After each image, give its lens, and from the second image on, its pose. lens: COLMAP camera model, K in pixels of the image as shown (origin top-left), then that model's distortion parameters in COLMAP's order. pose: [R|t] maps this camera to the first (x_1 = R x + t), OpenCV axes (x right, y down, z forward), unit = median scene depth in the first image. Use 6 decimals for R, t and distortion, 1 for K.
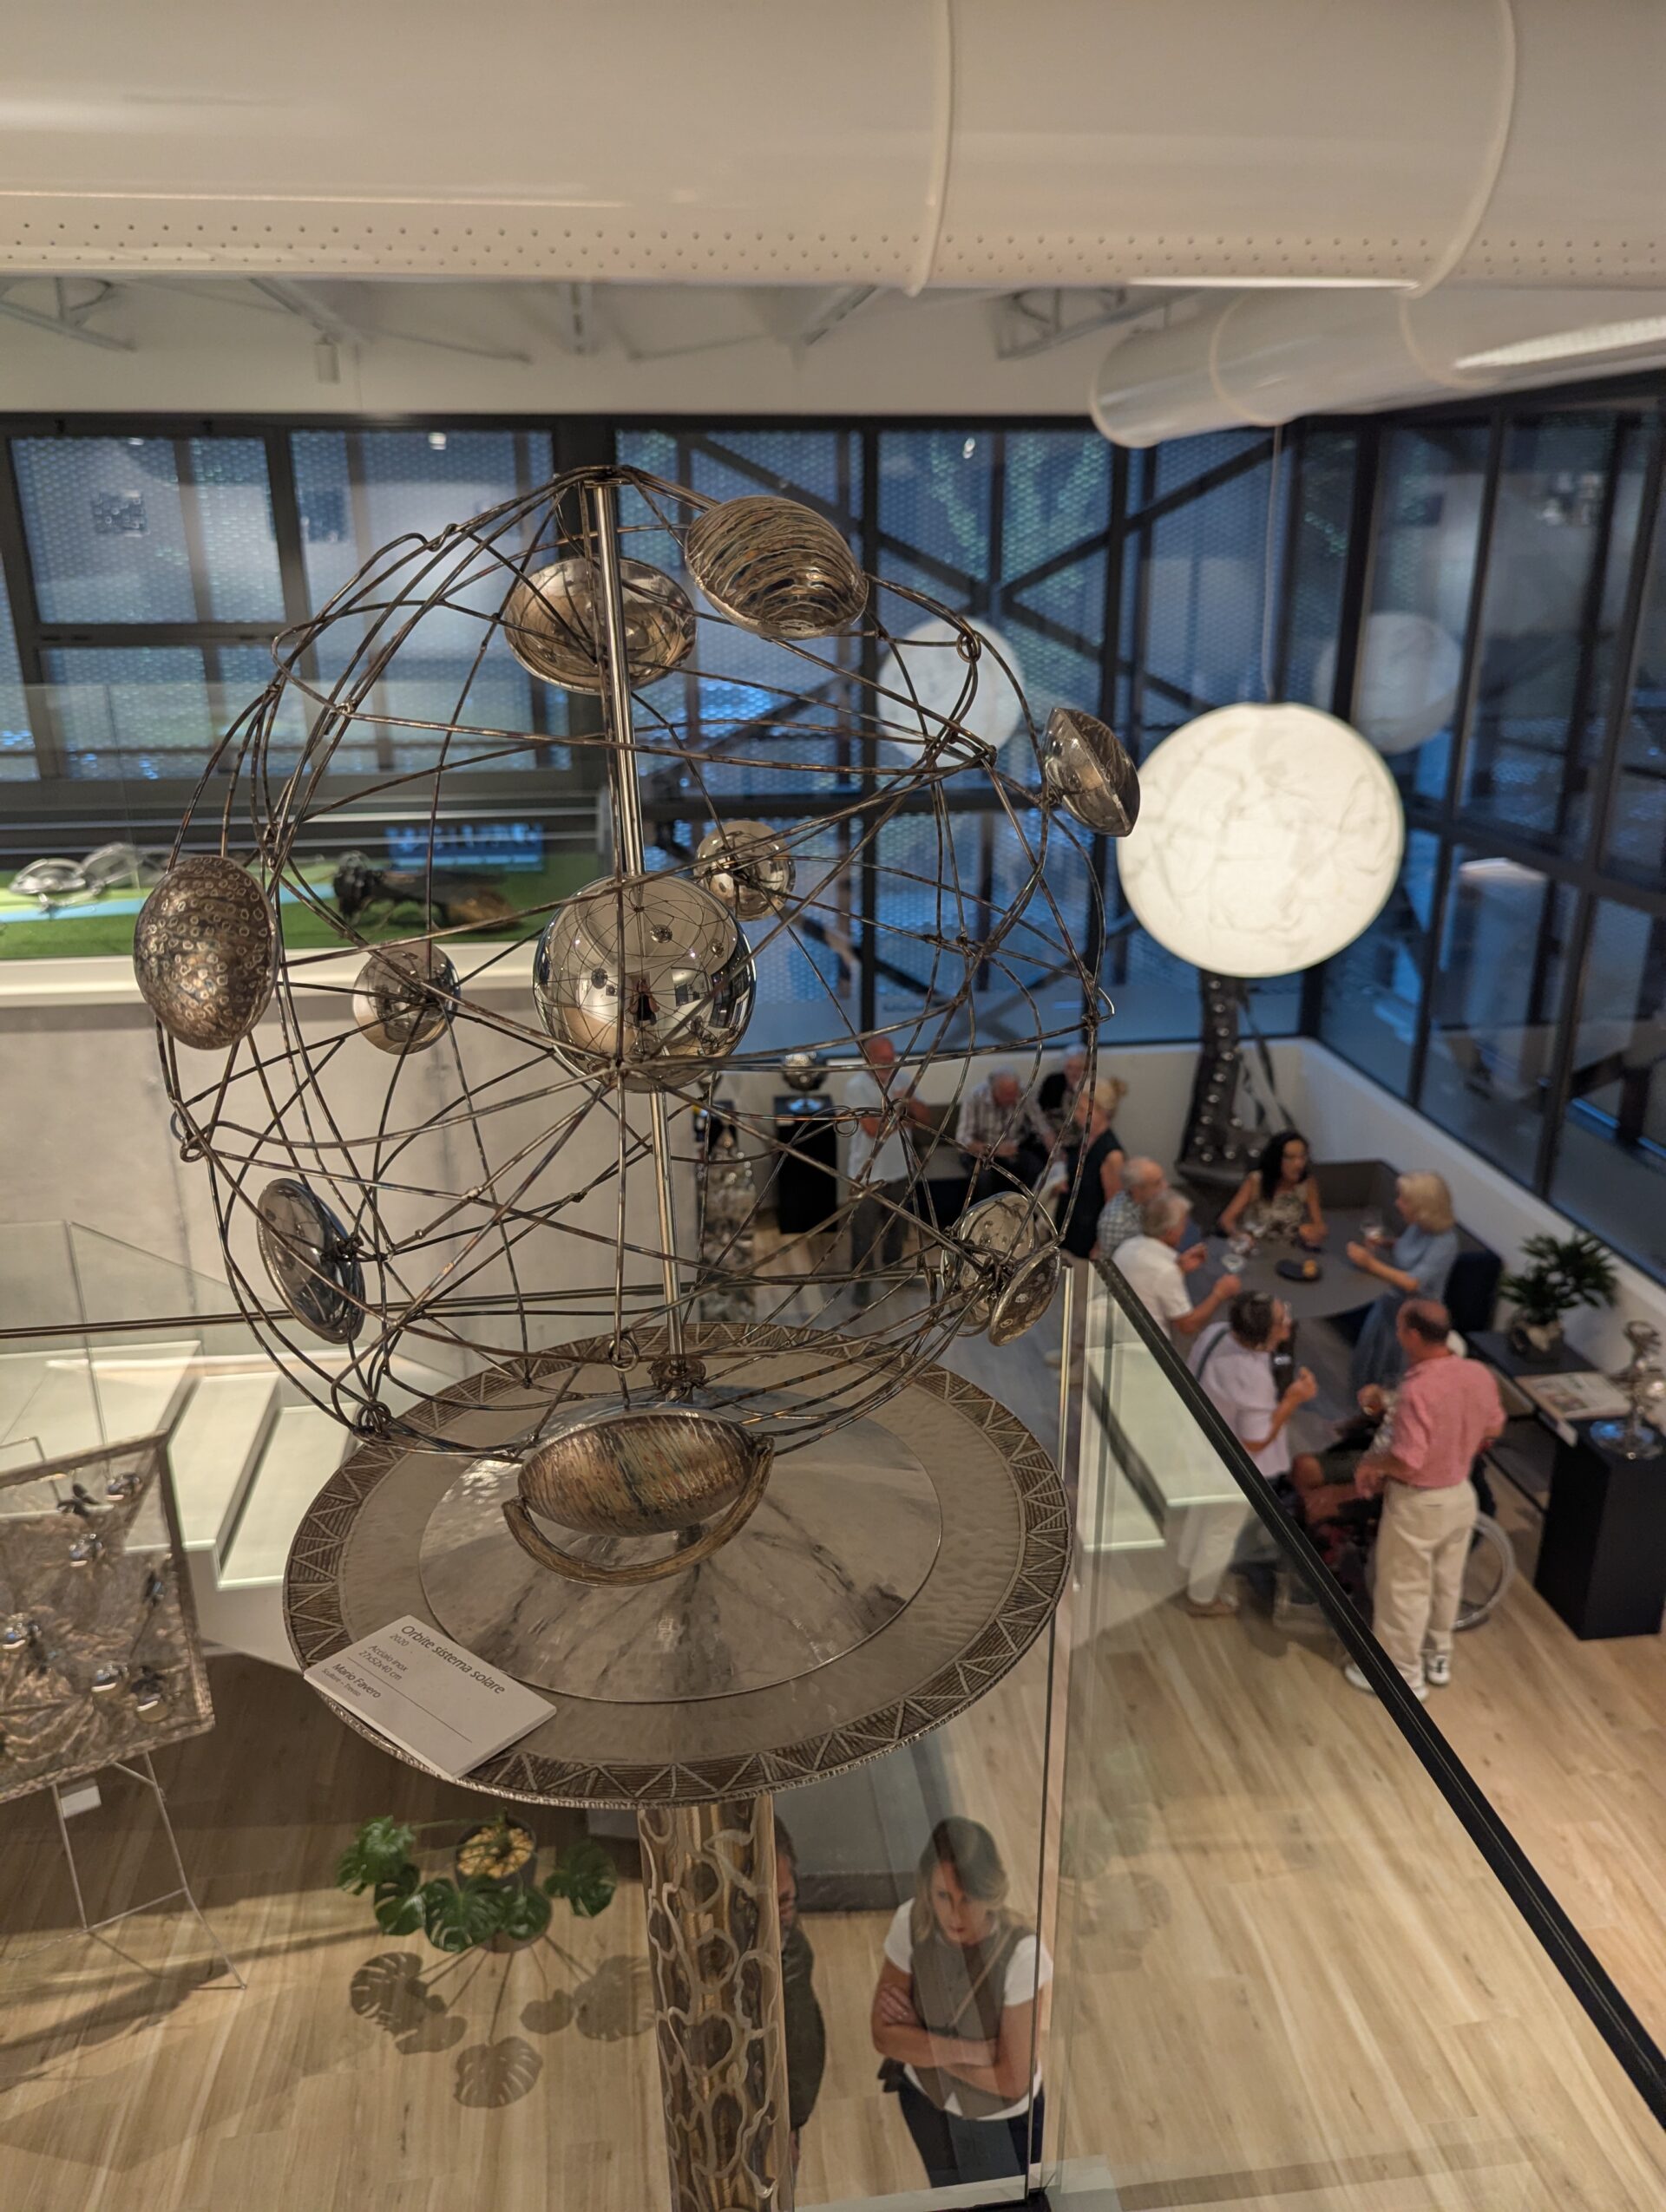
lens RADIAL K [[1578.3, 0, 806.8], [0, 1578.3, 1101.6], [0, 0, 1]] dist [0.002068, -0.001366]
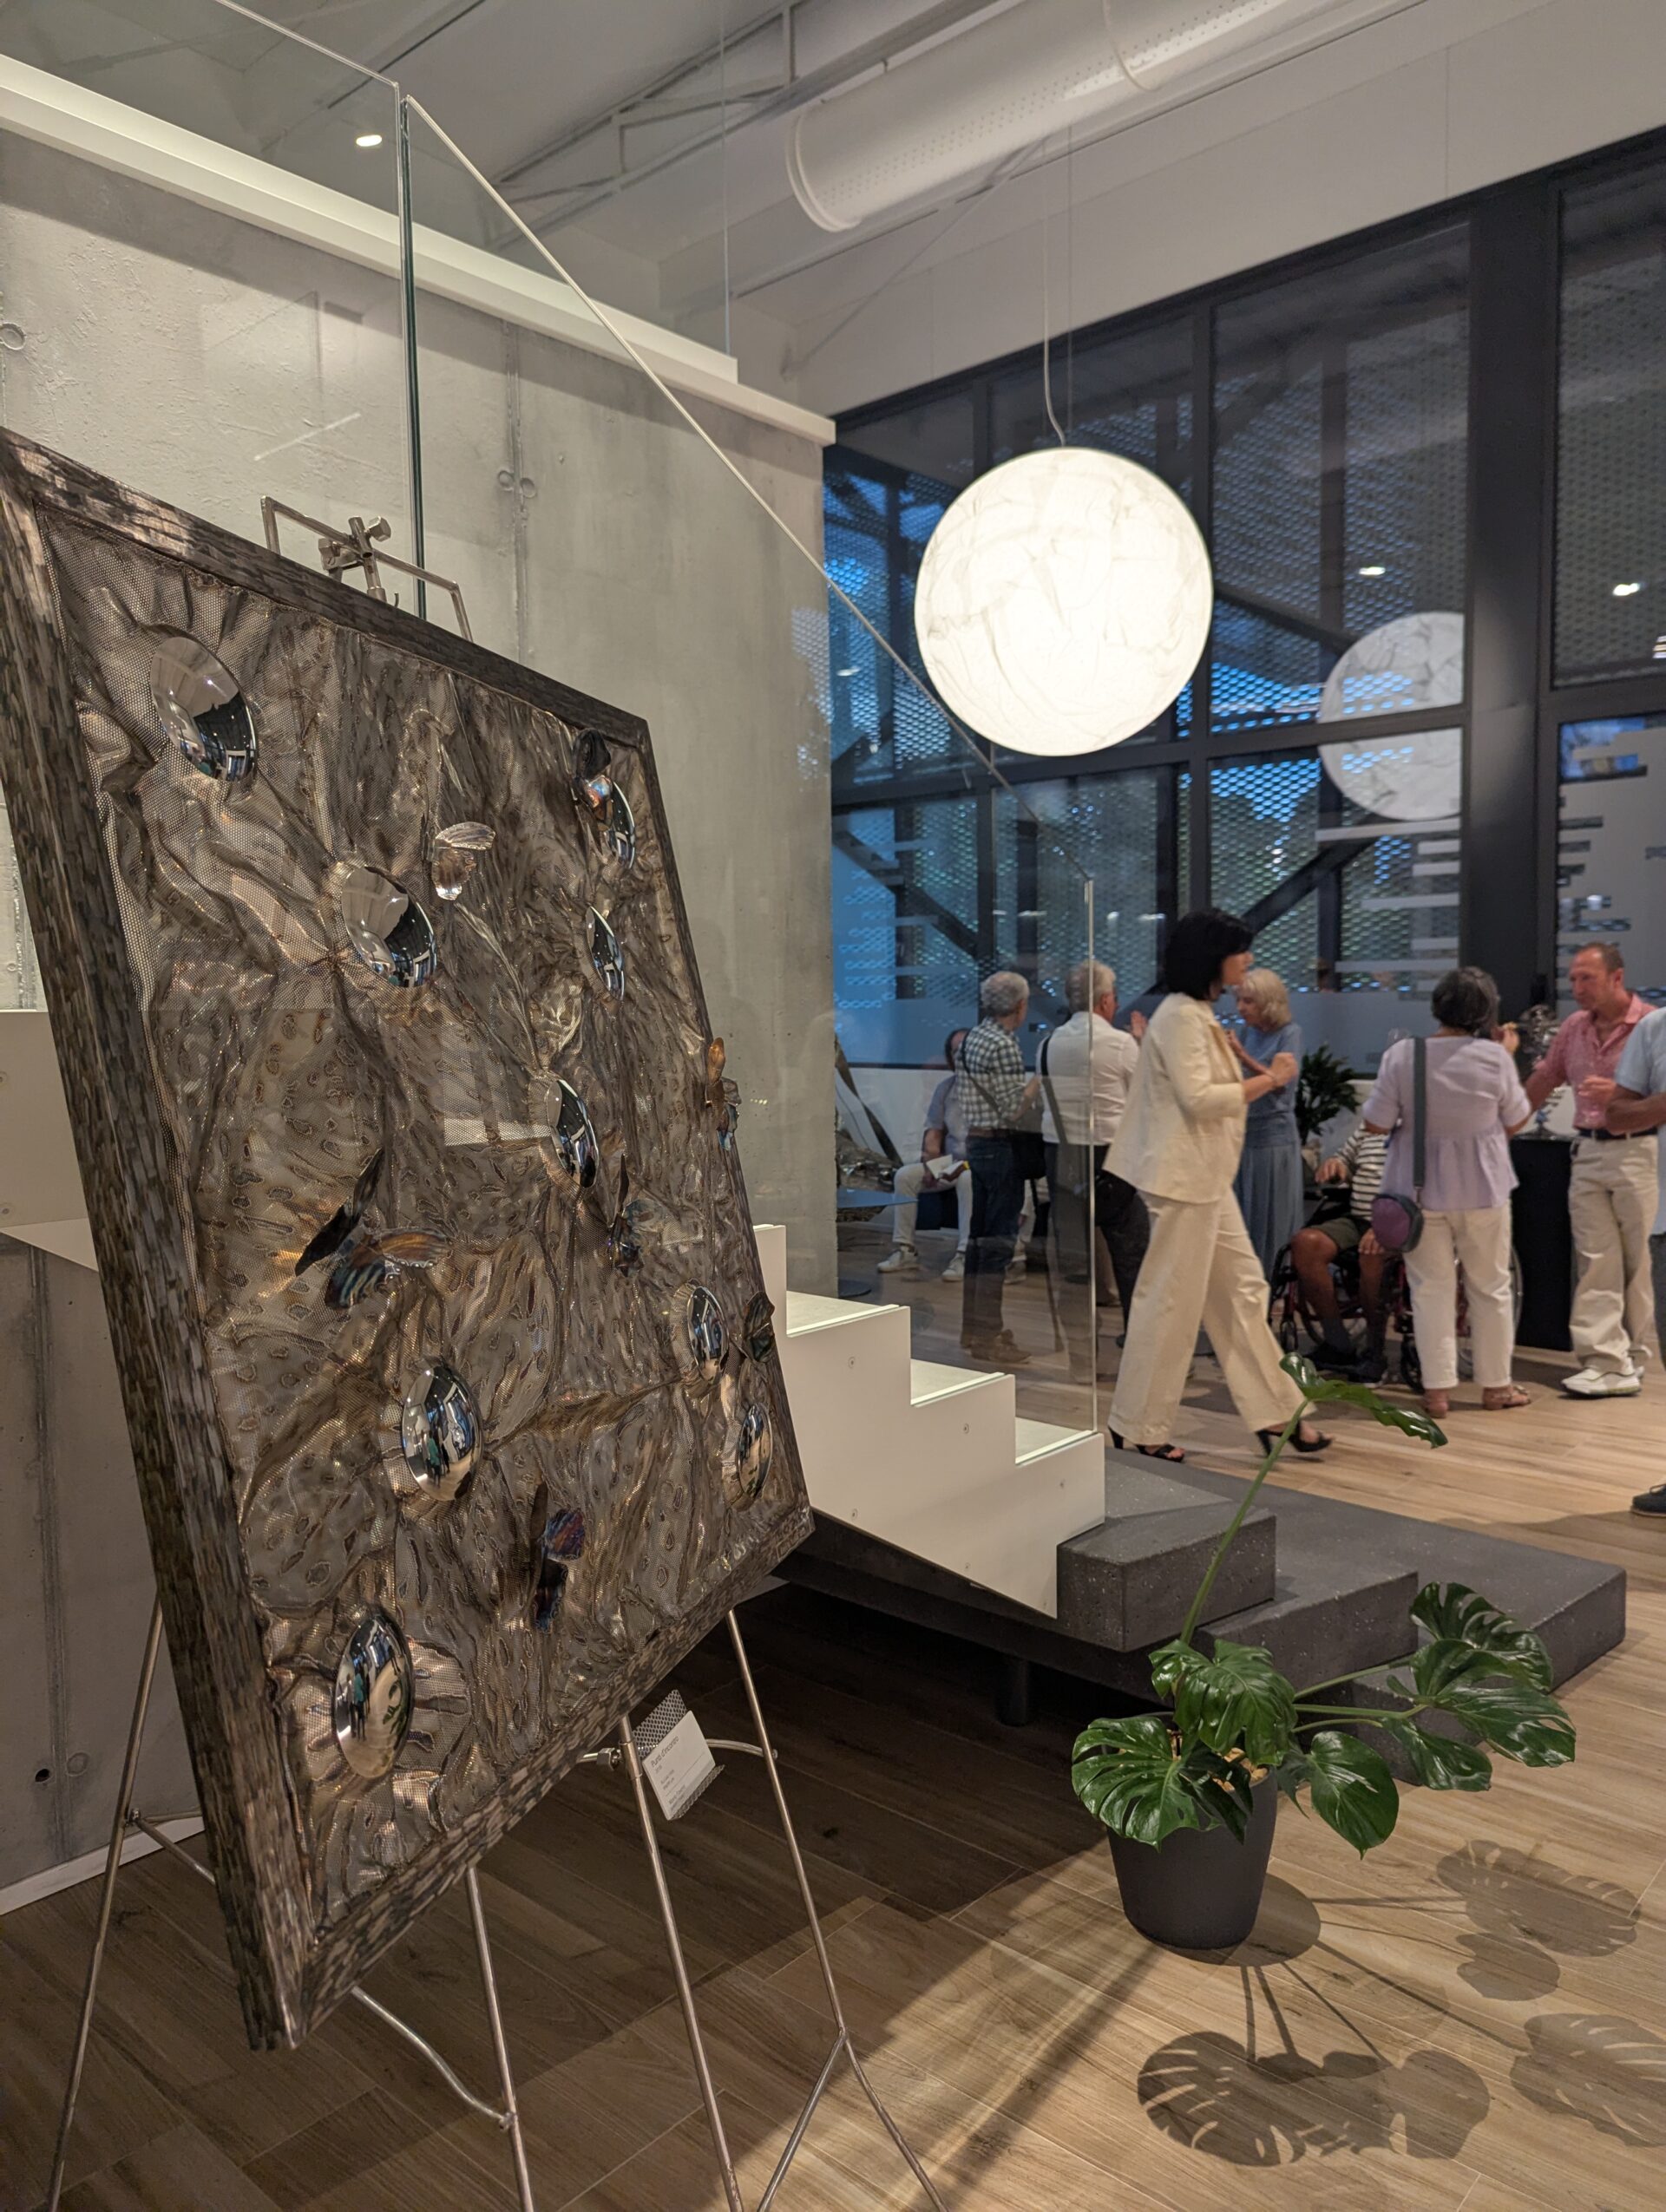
lens RADIAL K [[1578.3, 0, 806.8], [0, 1578.3, 1101.6], [0, 0, 1]] dist [0.002068, -0.001366]
pose [[0.761190, -0.047655, 0.646776, -0.585889], [0.227578, 0.953504, -0.197581, 0.355654], [-0.607288, 0.297588, 0.736643, 0.663710]]
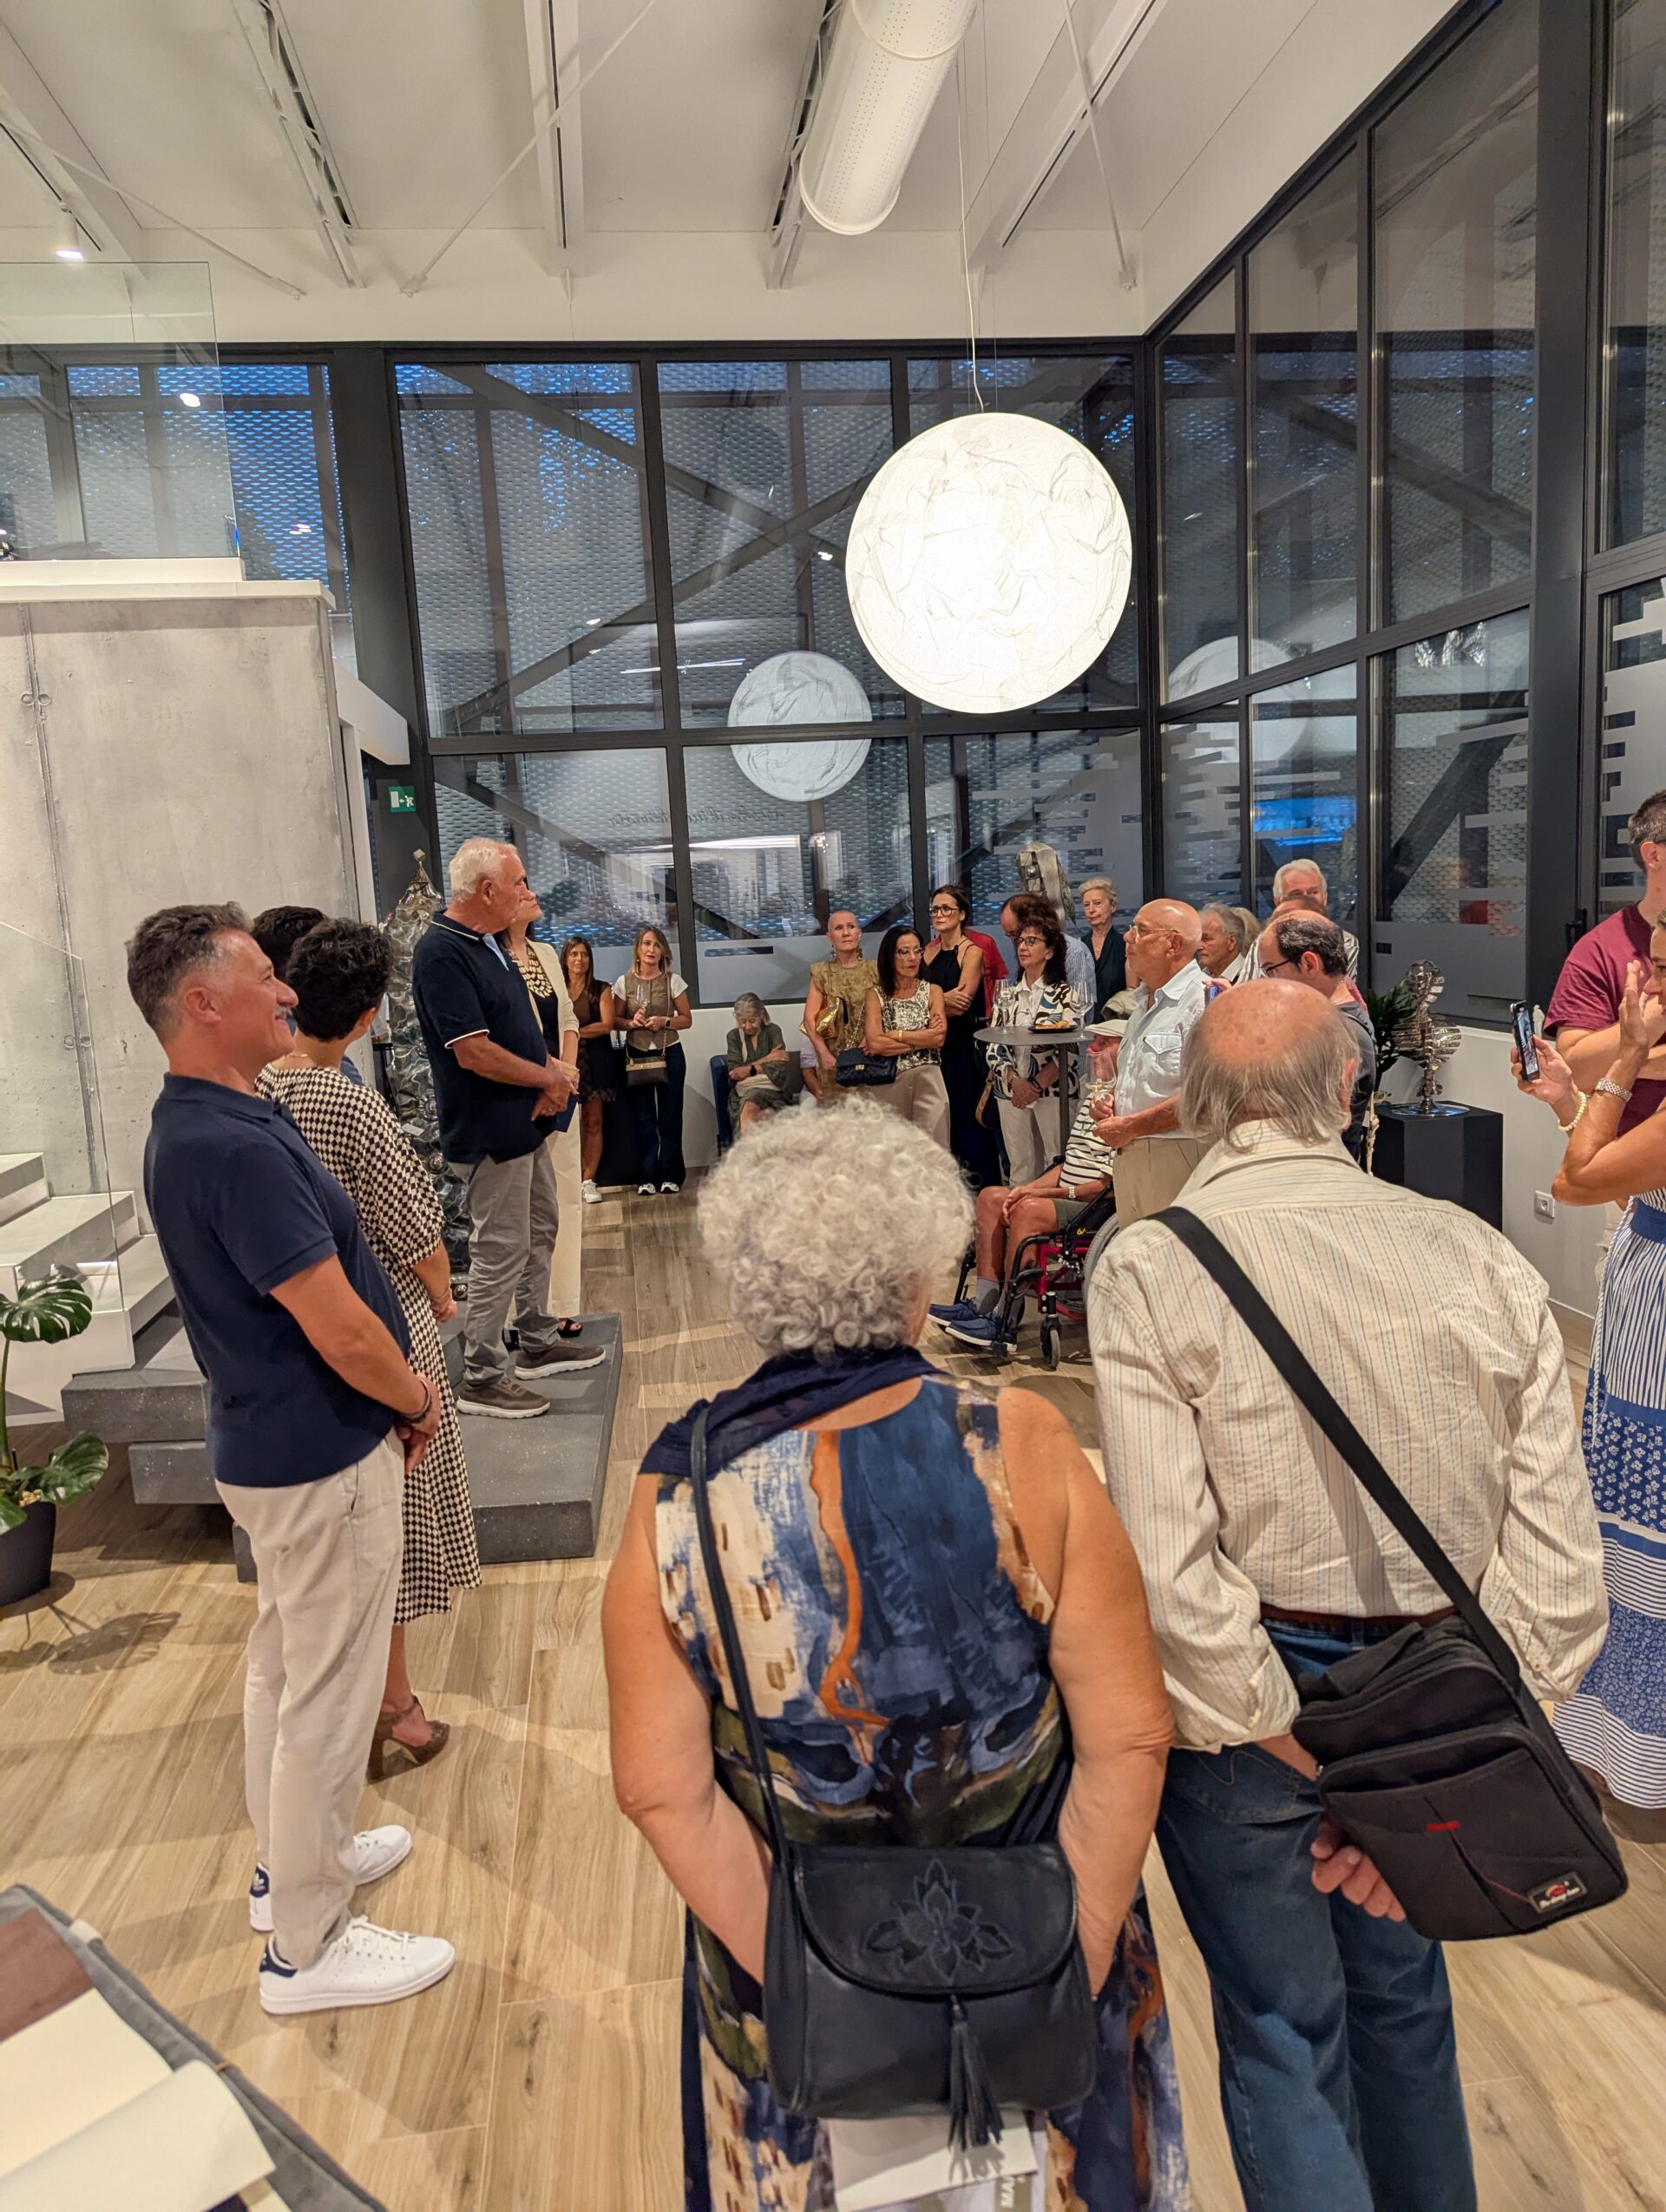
lens RADIAL K [[1578.3, 0, 806.8], [0, 1578.3, 1101.6], [0, 0, 1]] dist [0.002068, -0.001366]
pose [[0.998823, -0.047925, -0.007531, 0.226037], [0.045223, 0.975996, -0.213042, 0.469003], [0.017560, 0.212451, 0.977014, 0.187555]]
